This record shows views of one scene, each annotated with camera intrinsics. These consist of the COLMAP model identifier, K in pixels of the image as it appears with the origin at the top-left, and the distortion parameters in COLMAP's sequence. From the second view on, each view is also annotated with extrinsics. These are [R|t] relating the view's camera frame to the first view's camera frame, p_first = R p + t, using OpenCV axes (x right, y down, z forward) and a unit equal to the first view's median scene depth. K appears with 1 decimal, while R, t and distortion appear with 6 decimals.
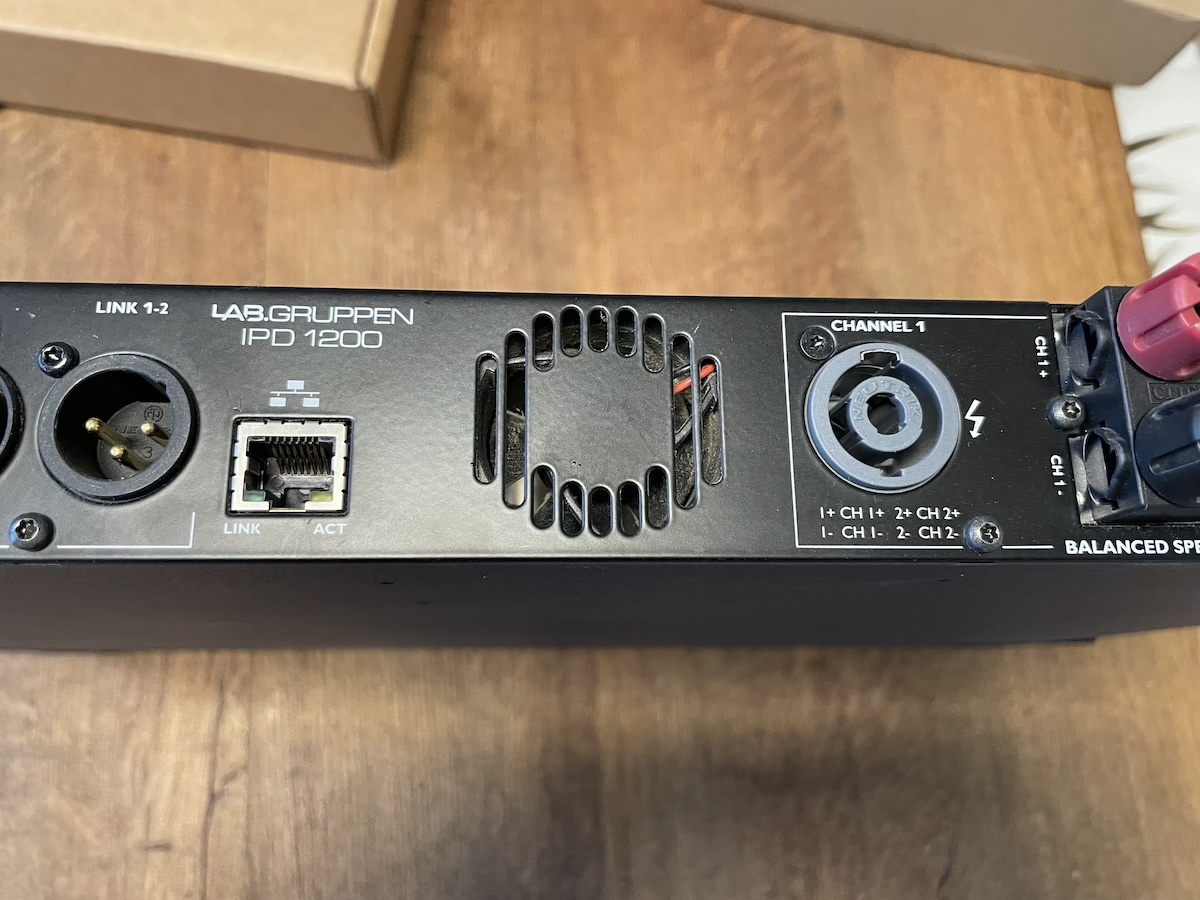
lens RADIAL K [[971.6, 0, 601.1], [0, 971.6, 449.8], [0, 0, 1]] dist [0.054436, -0.102388]
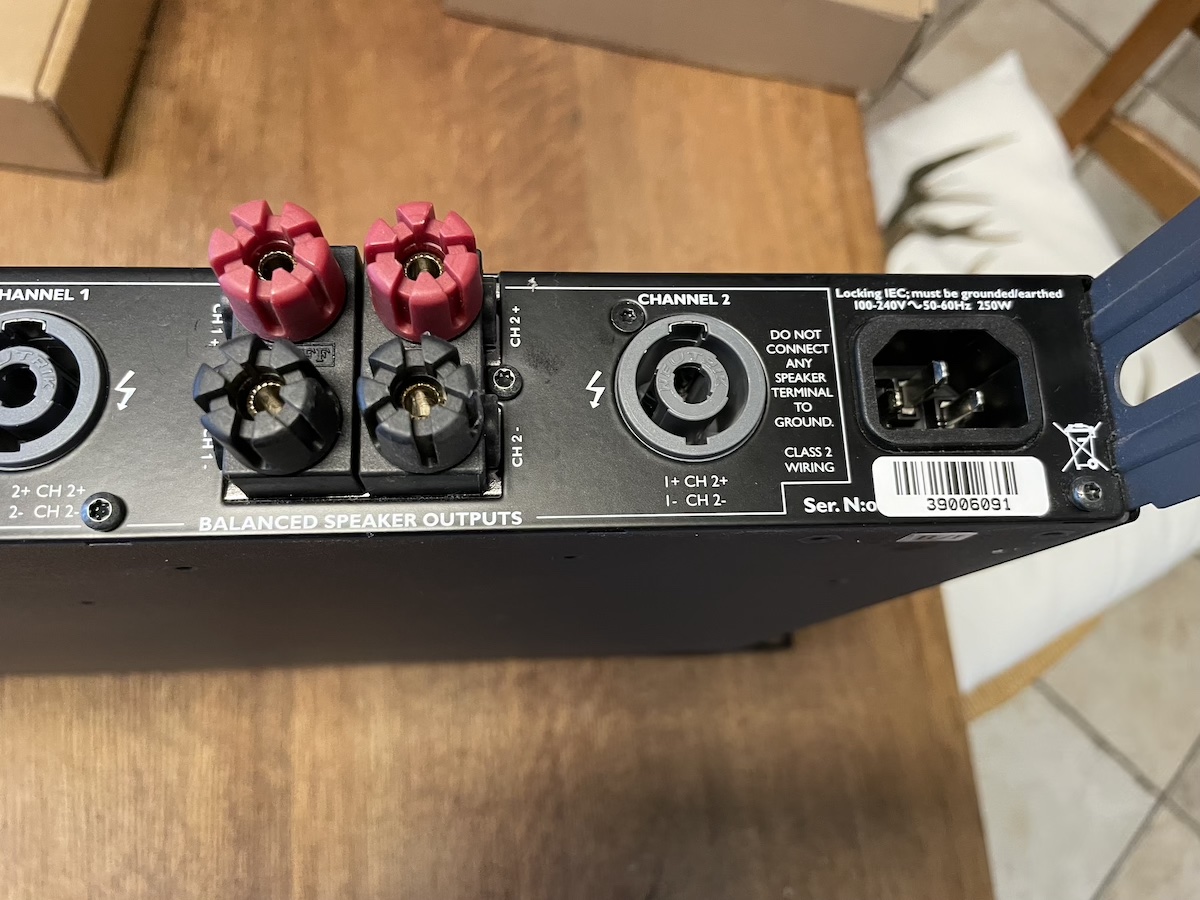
lens RADIAL K [[971.6, 0, 608.7], [0, 971.6, 447.8], [0, 0, 1]] dist [0.054436, -0.102388]
pose [[0.999434, -0.020875, 0.026381, 0.258826], [0.021708, 0.999262, -0.031693, 0.019901], [-0.025700, 0.032247, 0.999149, 0.016925]]
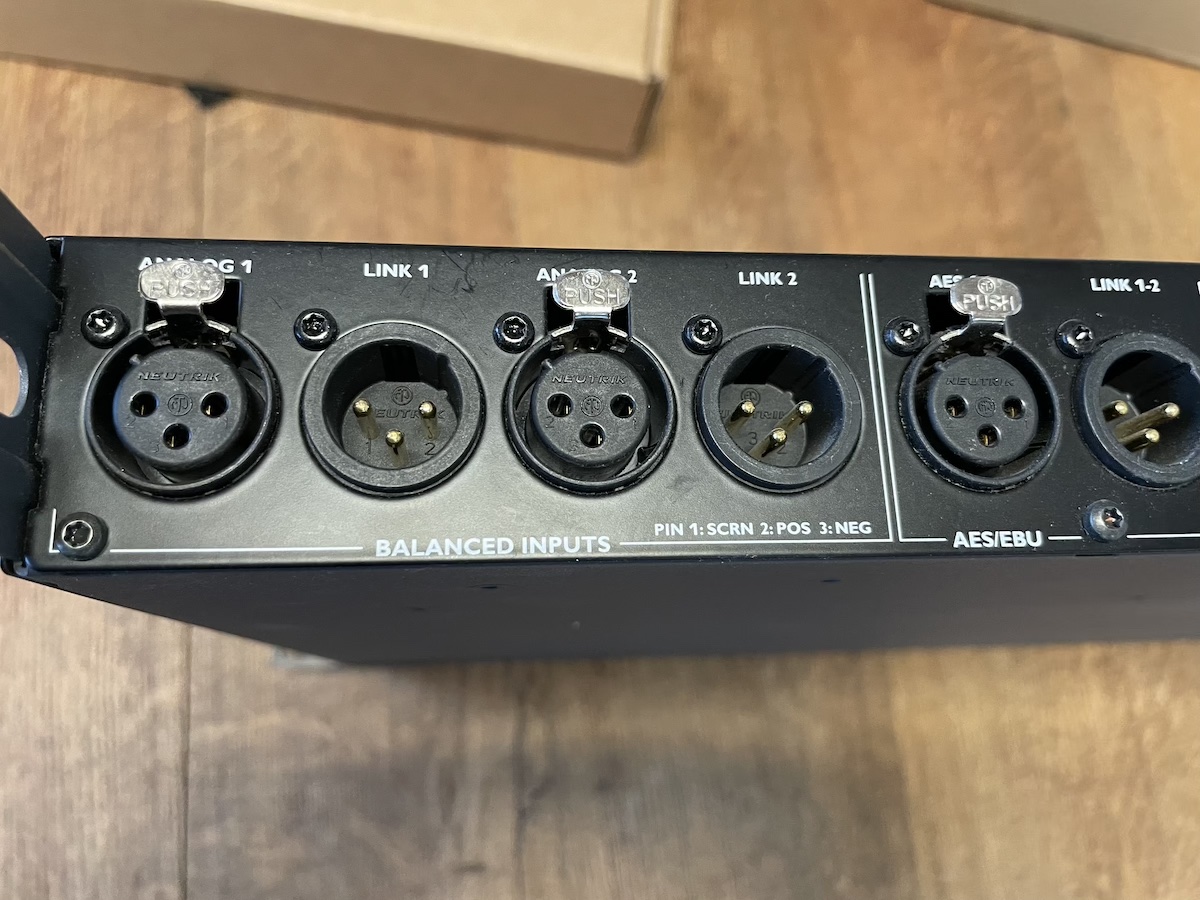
lens RADIAL K [[971.6, 0, 597.6], [0, 971.6, 447.0], [0, 0, 1]] dist [0.054436, -0.102388]
pose [[0.998247, -0.012062, 0.057936, -0.319692], [0.012658, 0.999871, -0.009933, 0.004041], [-0.057808, 0.010649, 0.998271, 0.028910]]
